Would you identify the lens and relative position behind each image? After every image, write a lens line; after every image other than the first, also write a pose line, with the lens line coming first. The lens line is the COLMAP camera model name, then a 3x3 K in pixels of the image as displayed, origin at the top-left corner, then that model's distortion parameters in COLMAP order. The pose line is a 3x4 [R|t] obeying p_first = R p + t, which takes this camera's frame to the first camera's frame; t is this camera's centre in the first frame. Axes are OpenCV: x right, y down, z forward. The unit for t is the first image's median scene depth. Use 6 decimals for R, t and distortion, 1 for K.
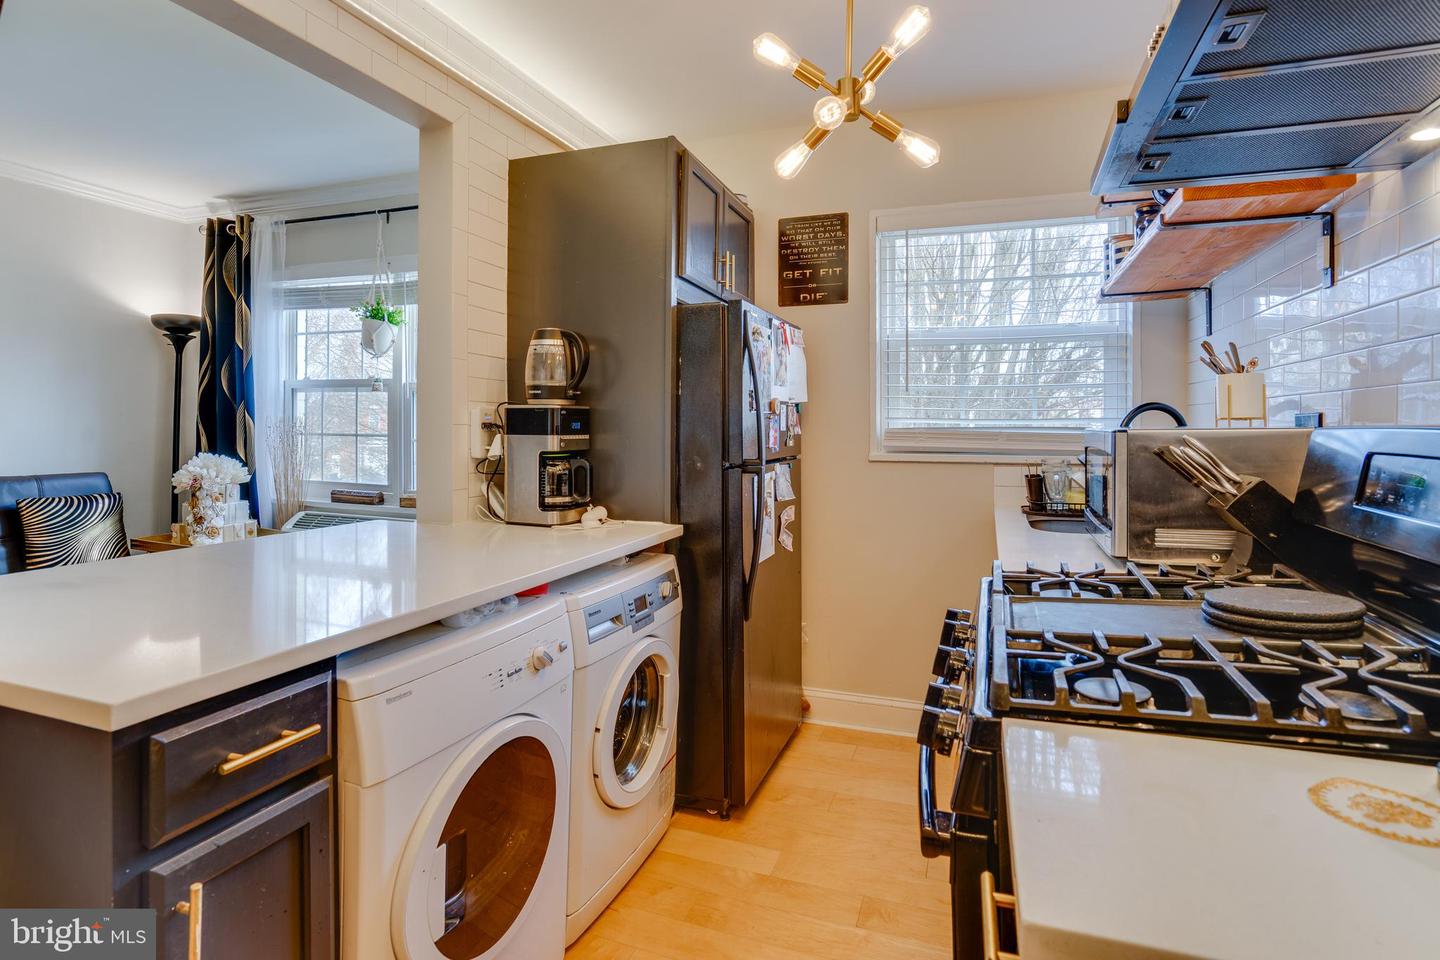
lens RADIAL K [[748.3, 0, 717.6], [0, 748.3, 432.9], [0, 0, 1]] dist [-0.065599, 0.035641]
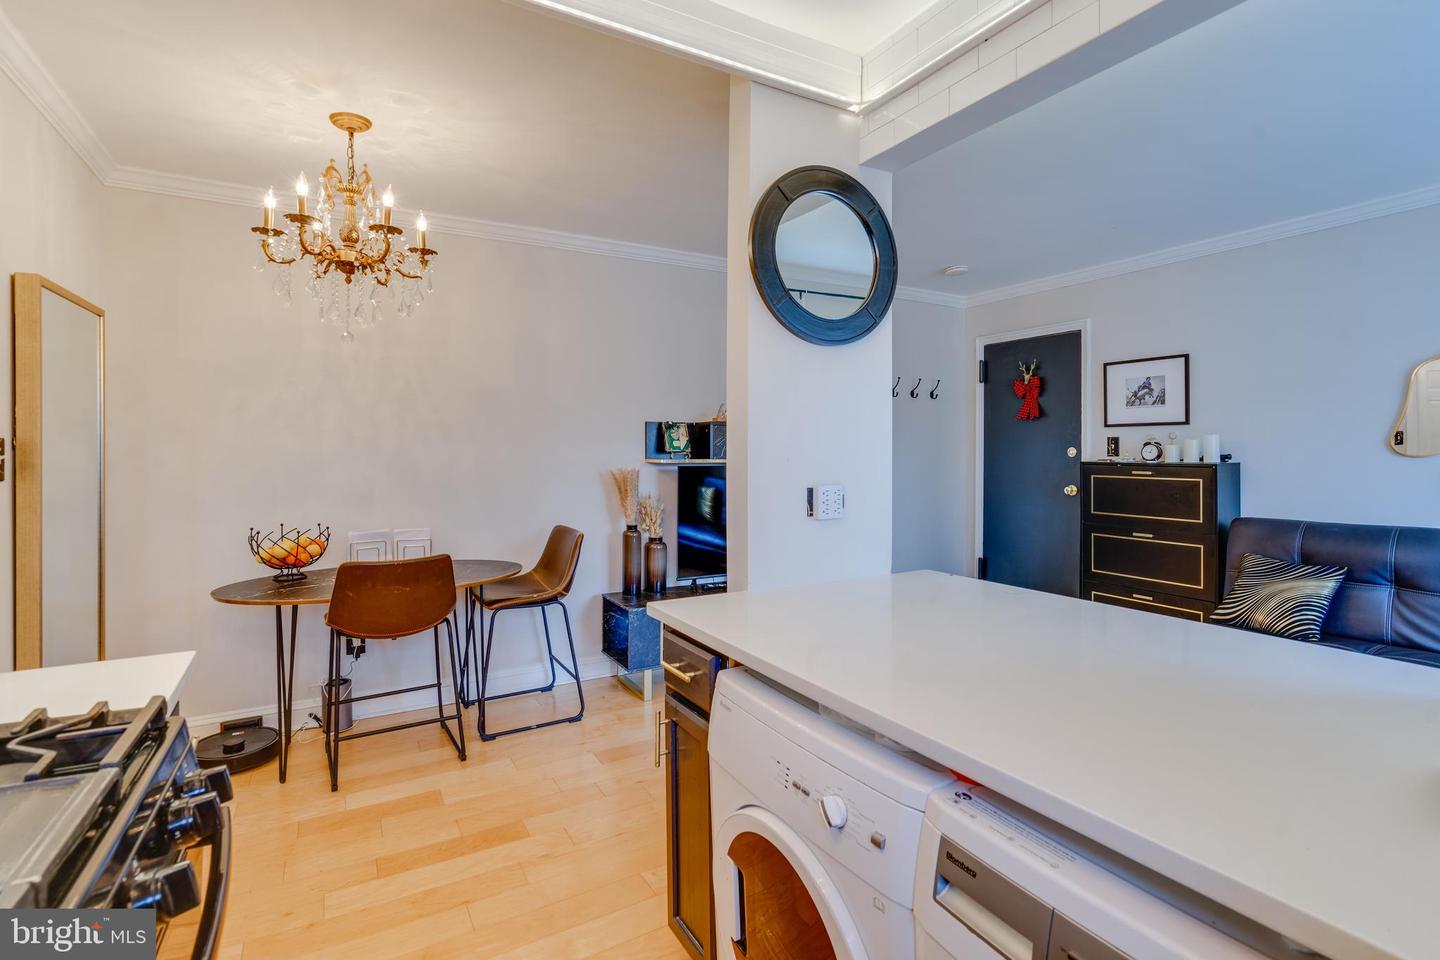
lens RADIAL K [[700.0, 0, 759.0], [0, 700.0, 458.4], [0, 0, 1]] dist [-0.035830, 0.000489]
pose [[-0.620255, 0.001103, -0.784399, 0.227758], [-0.009352, 0.999918, 0.008801, -0.035411], [0.784344, 0.012794, -0.620194, 0.885609]]
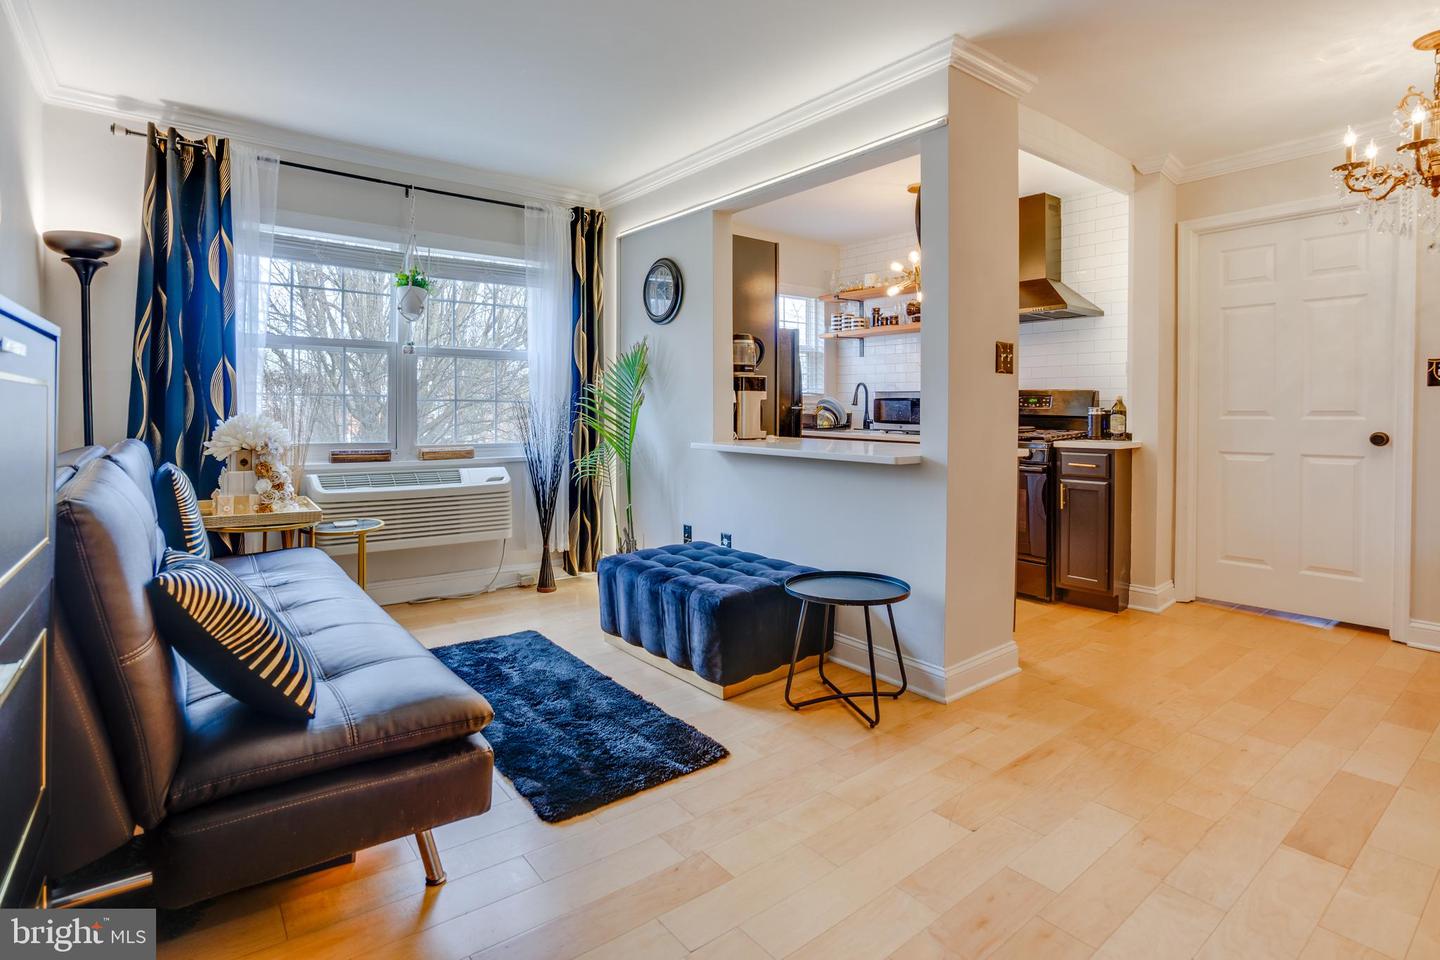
lens RADIAL K [[712.6, 0, 702.7], [0, 712.6, 424.7], [0, 0, 1]] dist [-0.062189, 0.028192]
pose [[0.535173, -0.025101, 0.844370, -1.784048], [0.006632, 0.999652, 0.025513, 0.038524], [-0.844717, -0.008054, 0.535153, 0.140161]]
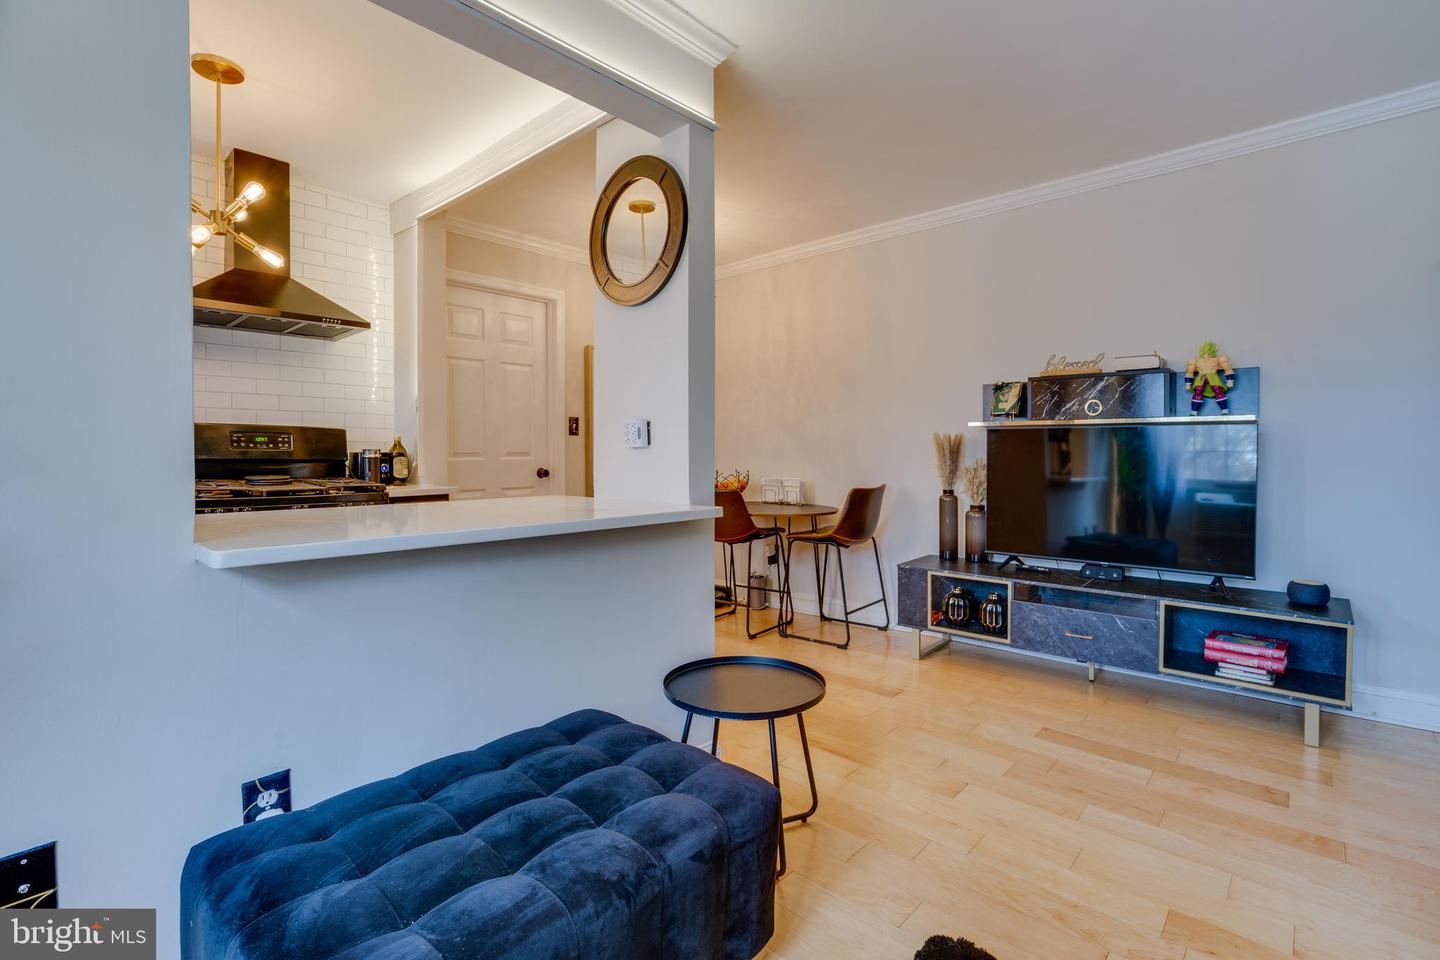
lens RADIAL K [[678.6, 0, 717.0], [0, 678.6, 459.9], [0, 0, 1]] dist [-0.049129, 0.023052]
pose [[-0.921525, -0.008479, 0.388227, -0.996217], [-0.002142, 0.999857, 0.016753, 0.043821], [-0.388314, 0.014606, -0.921411, 1.303306]]
